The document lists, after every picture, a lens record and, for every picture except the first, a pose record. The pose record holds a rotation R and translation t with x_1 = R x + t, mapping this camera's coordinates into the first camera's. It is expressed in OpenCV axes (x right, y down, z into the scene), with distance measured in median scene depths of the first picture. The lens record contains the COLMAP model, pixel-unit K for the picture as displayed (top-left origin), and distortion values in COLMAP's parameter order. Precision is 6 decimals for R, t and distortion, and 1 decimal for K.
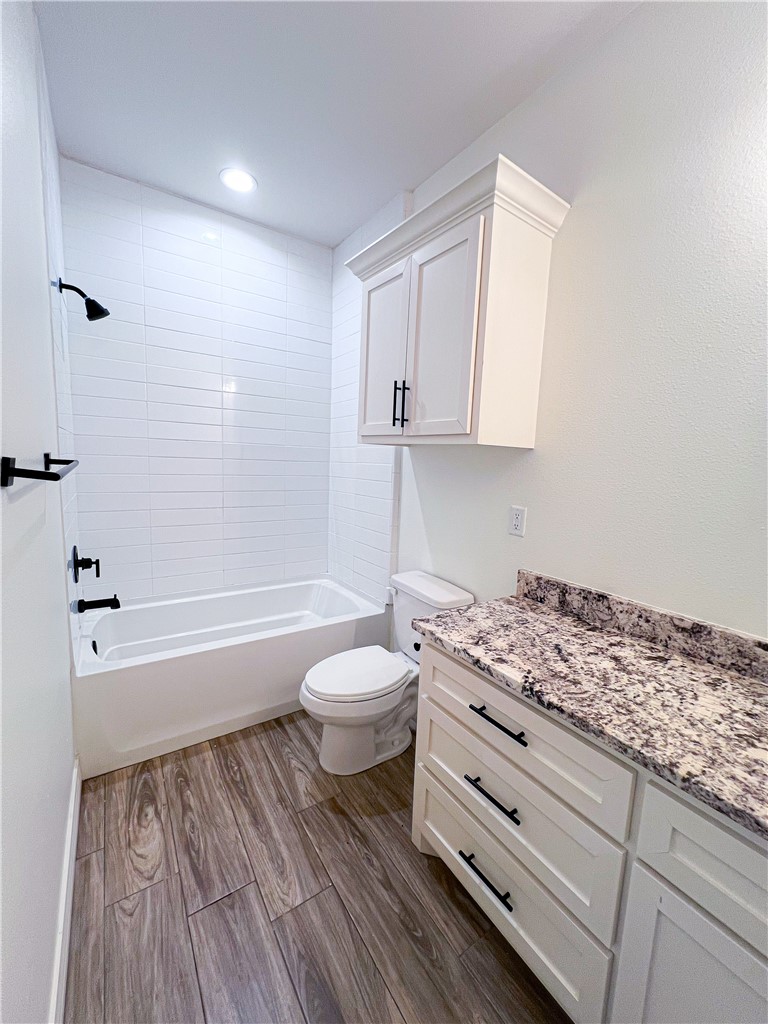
lens RADIAL K [[412.4, 0, 391.2], [0, 412.4, 508.8], [0, 0, 1]] dist [-0.003628, 0.001128]
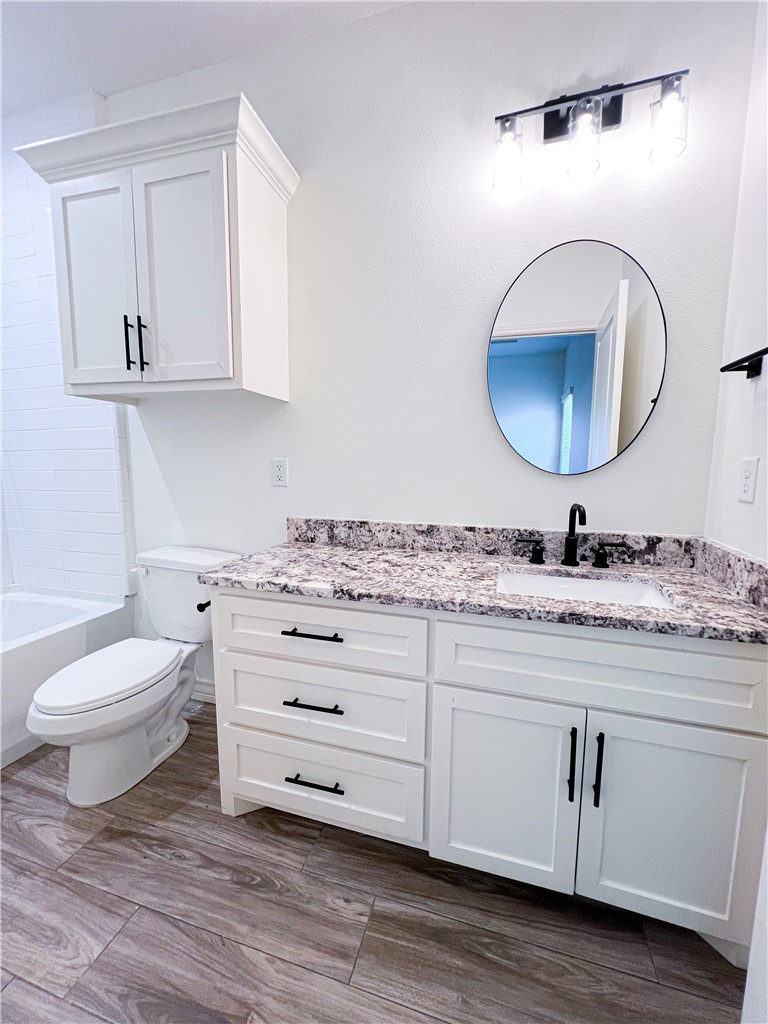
lens RADIAL K [[412.4, 0, 387.9], [0, 412.4, 510.2], [0, 0, 1]] dist [-0.003628, 0.001128]
pose [[0.772733, -0.107762, 0.625516, -0.177002], [0.102194, 0.993748, 0.044955, 0.127606], [-0.626450, 0.029186, 0.778915, 0.019199]]
